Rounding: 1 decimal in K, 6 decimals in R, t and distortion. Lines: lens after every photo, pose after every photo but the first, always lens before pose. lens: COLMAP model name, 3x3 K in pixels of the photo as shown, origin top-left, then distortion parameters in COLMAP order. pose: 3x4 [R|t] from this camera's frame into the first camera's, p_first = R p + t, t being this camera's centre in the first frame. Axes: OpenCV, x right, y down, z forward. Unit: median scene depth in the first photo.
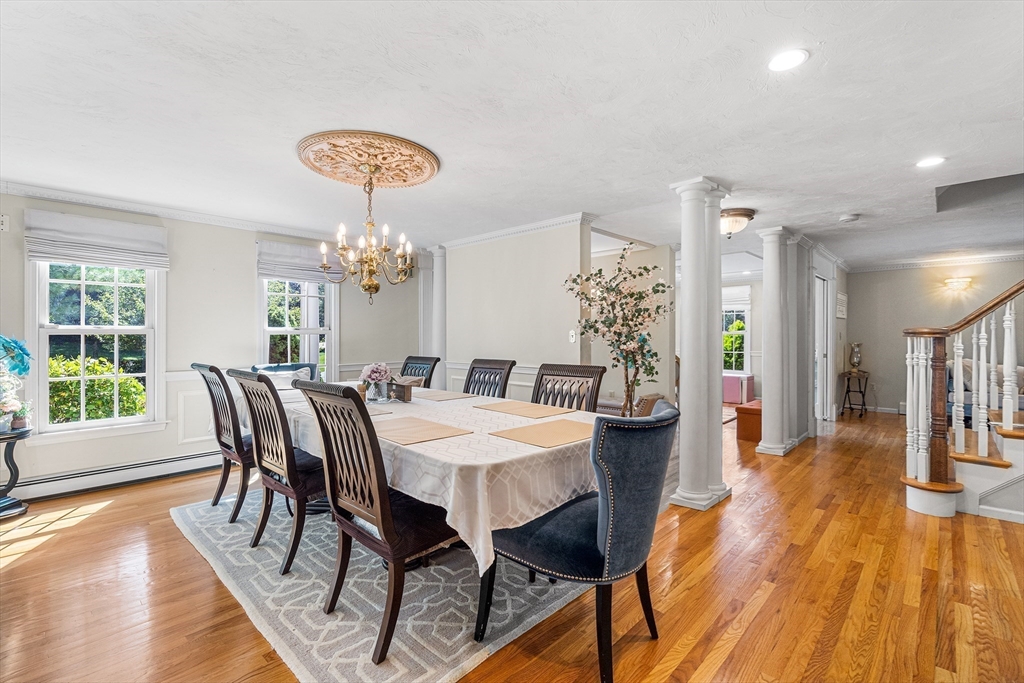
lens RADIAL K [[457.0, 0, 512.1], [0, 457.0, 339.5], [0, 0, 1]] dist [-0.009026, 0.001515]
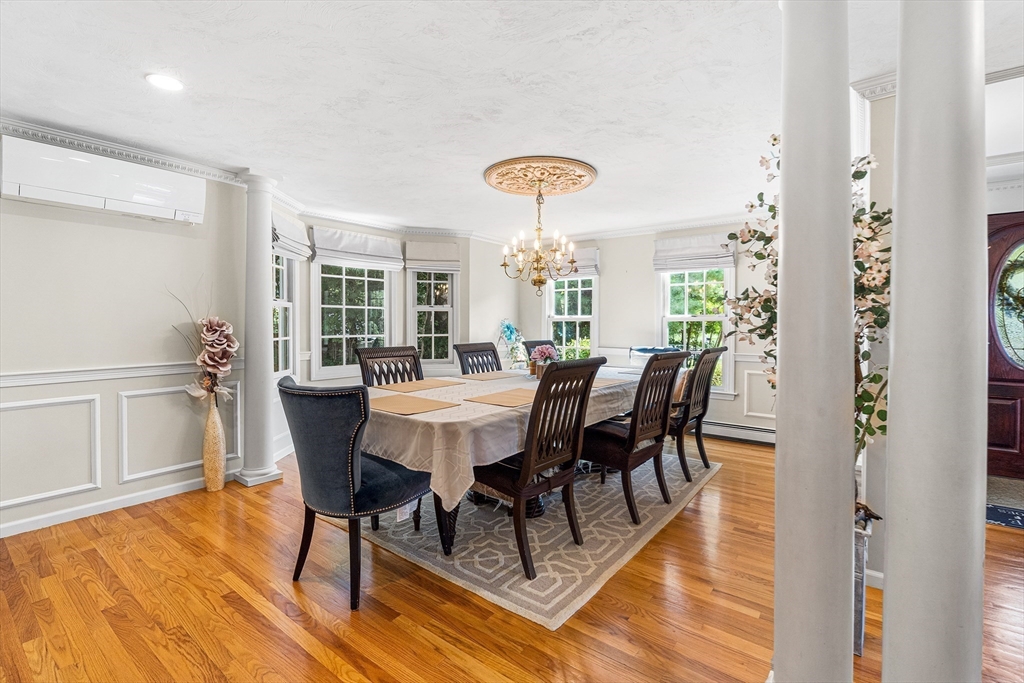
lens RADIAL K [[457.0, 0, 510.8], [0, 457.0, 323.5], [0, 0, 1]] dist [-0.009026, 0.001515]
pose [[0.114569, -0.001911, -0.993413, 0.647969], [-0.010621, 0.999939, -0.003149, 0.002701], [0.993359, 0.010911, 0.114542, 0.575344]]
